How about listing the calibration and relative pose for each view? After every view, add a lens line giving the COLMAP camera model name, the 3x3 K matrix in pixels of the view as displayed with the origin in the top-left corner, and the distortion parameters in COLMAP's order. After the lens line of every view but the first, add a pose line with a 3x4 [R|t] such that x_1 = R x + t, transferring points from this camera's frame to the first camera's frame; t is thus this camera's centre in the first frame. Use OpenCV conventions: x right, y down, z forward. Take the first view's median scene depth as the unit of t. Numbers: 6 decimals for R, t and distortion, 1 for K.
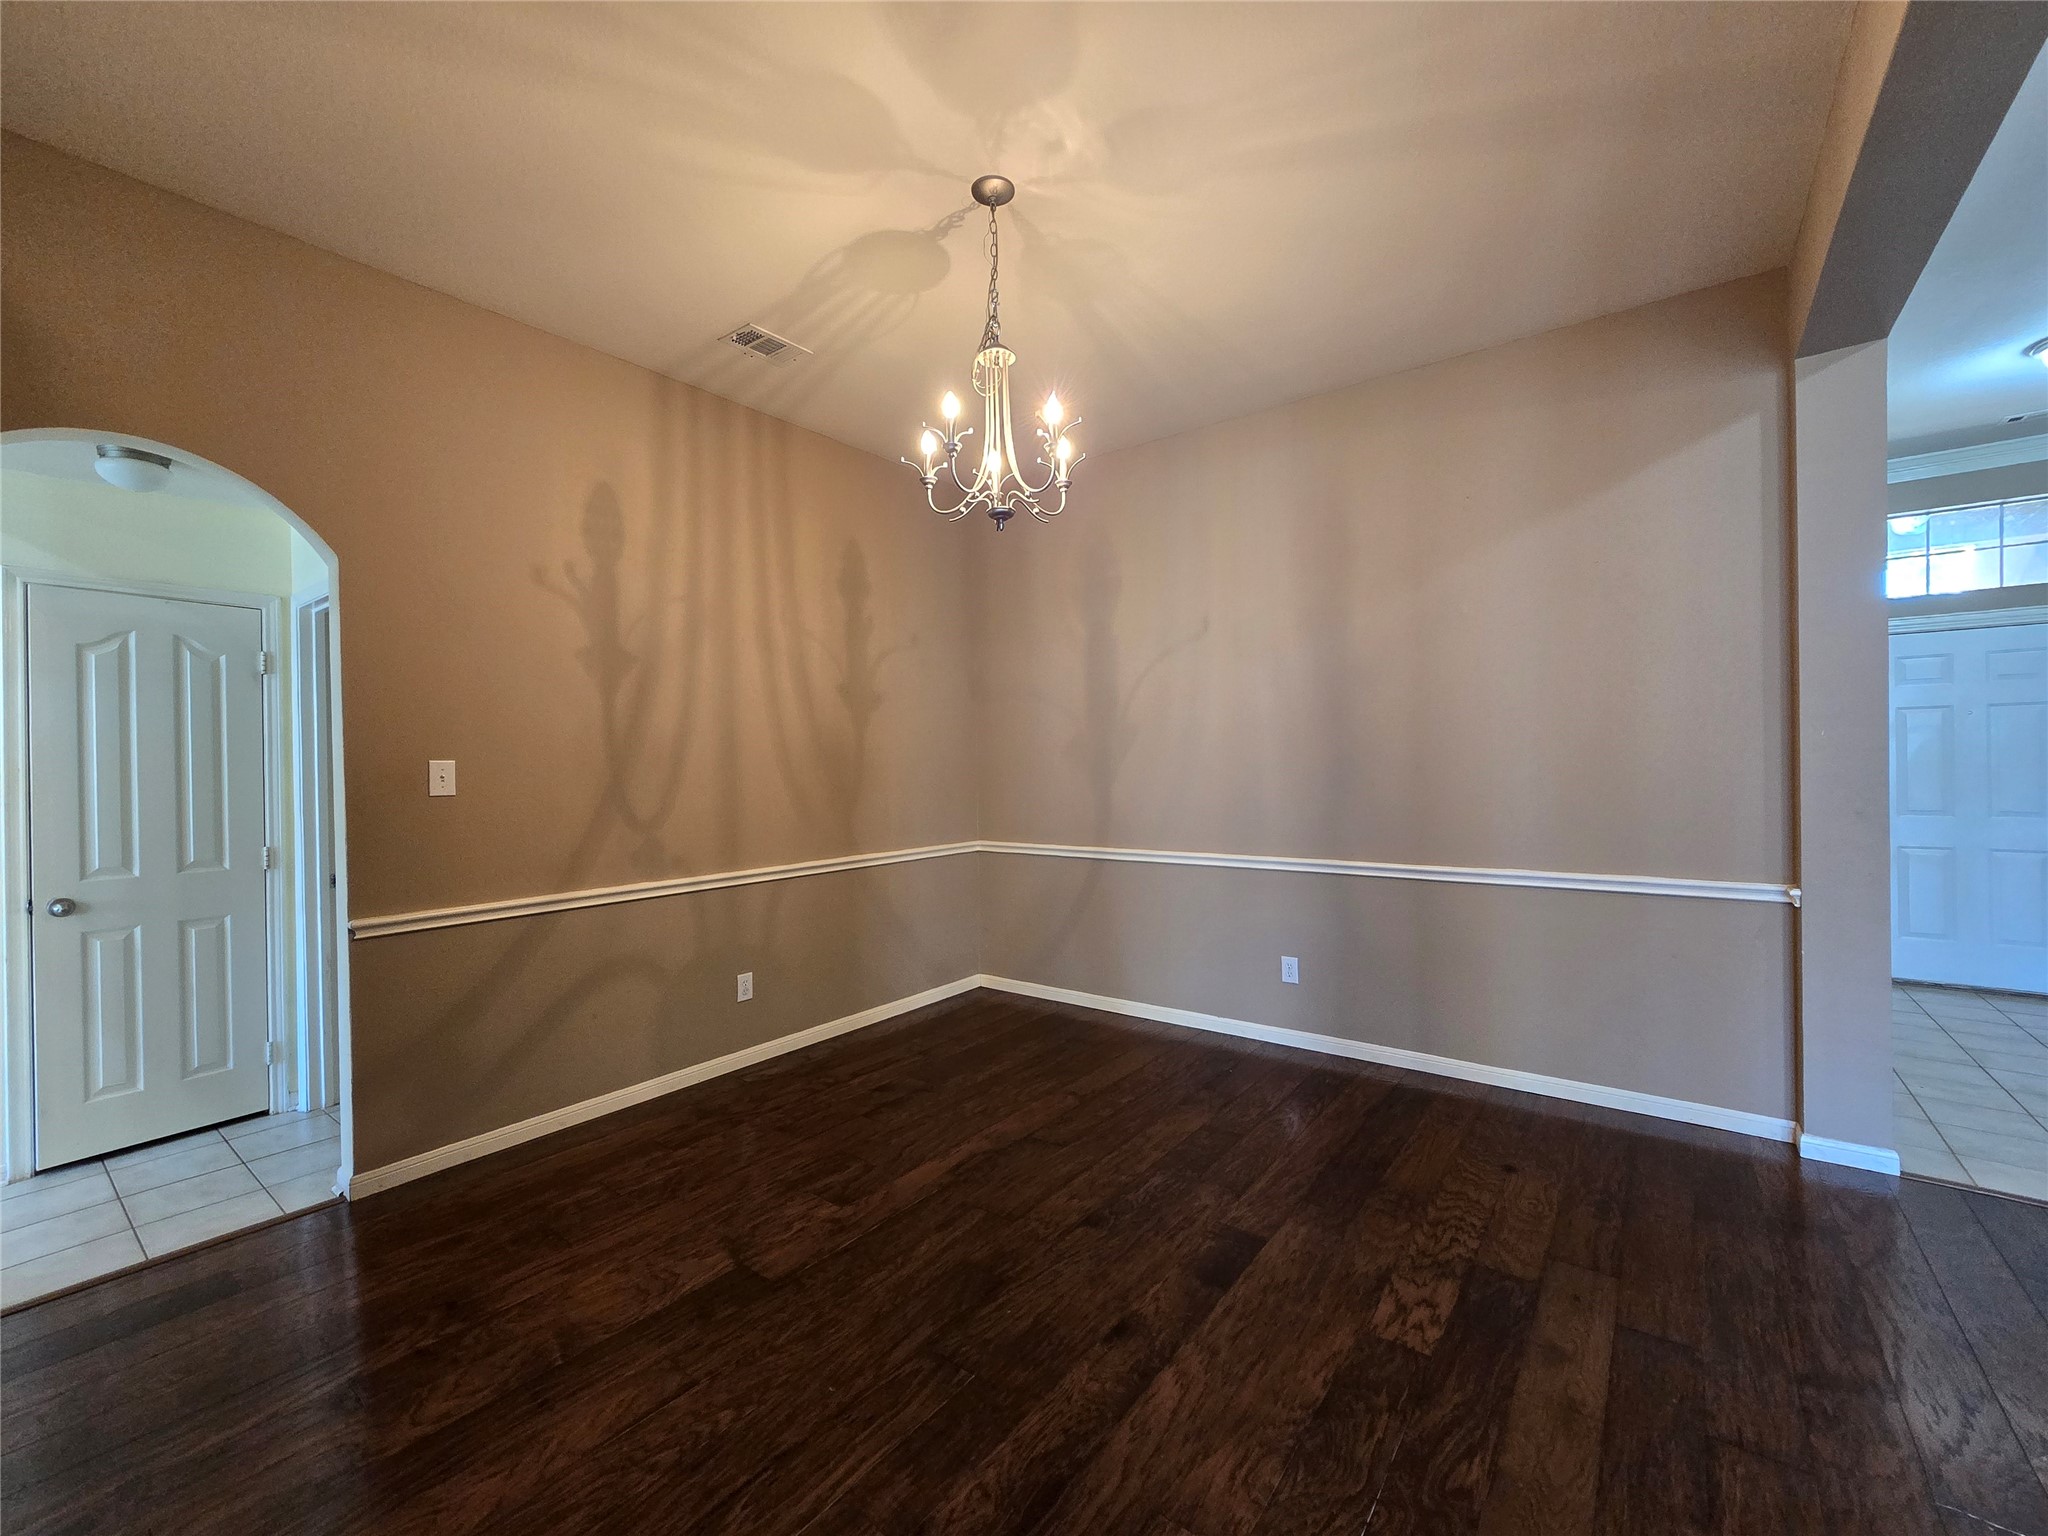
lens RADIAL K [[838.2, 0, 1034.3], [0, 838.2, 762.4], [0, 0, 1]] dist [-0.001539, -0.000398]
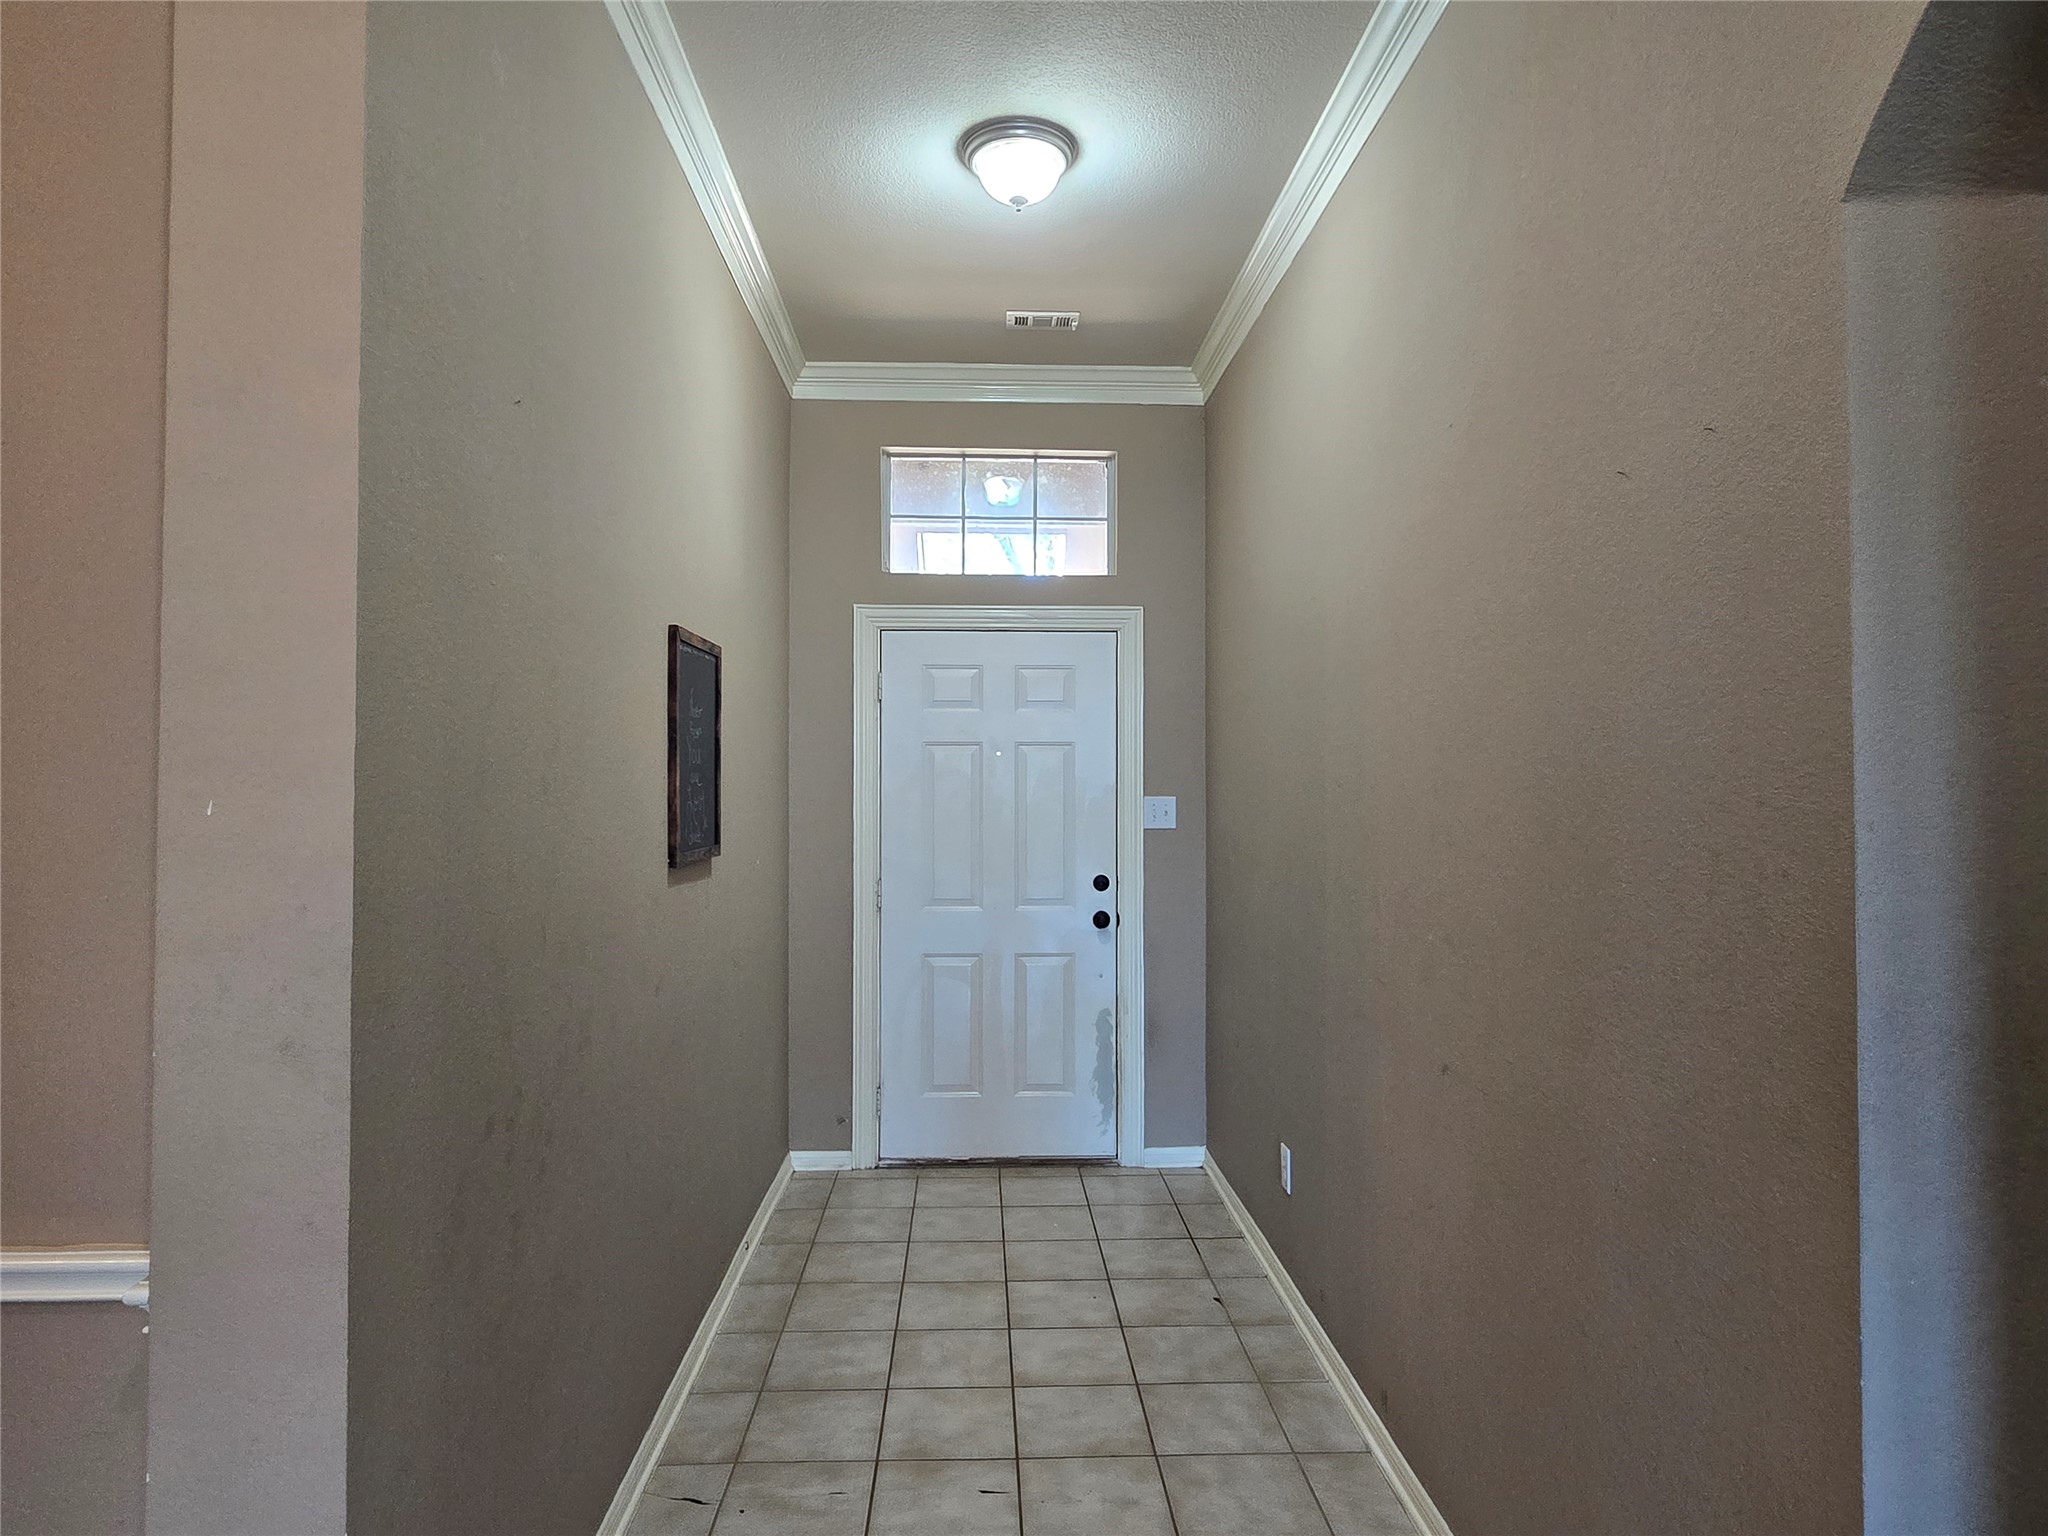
lens RADIAL K [[1173.7, 0, 1017.4], [0, 1173.7, 757.8], [0, 0, 1]] dist [0.003150, -0.003634]
pose [[0.777624, 0.032110, 0.627910, 0.799139], [-0.014662, 0.999350, -0.032946, -0.038328], [-0.628559, 0.016413, 0.777589, 0.389001]]
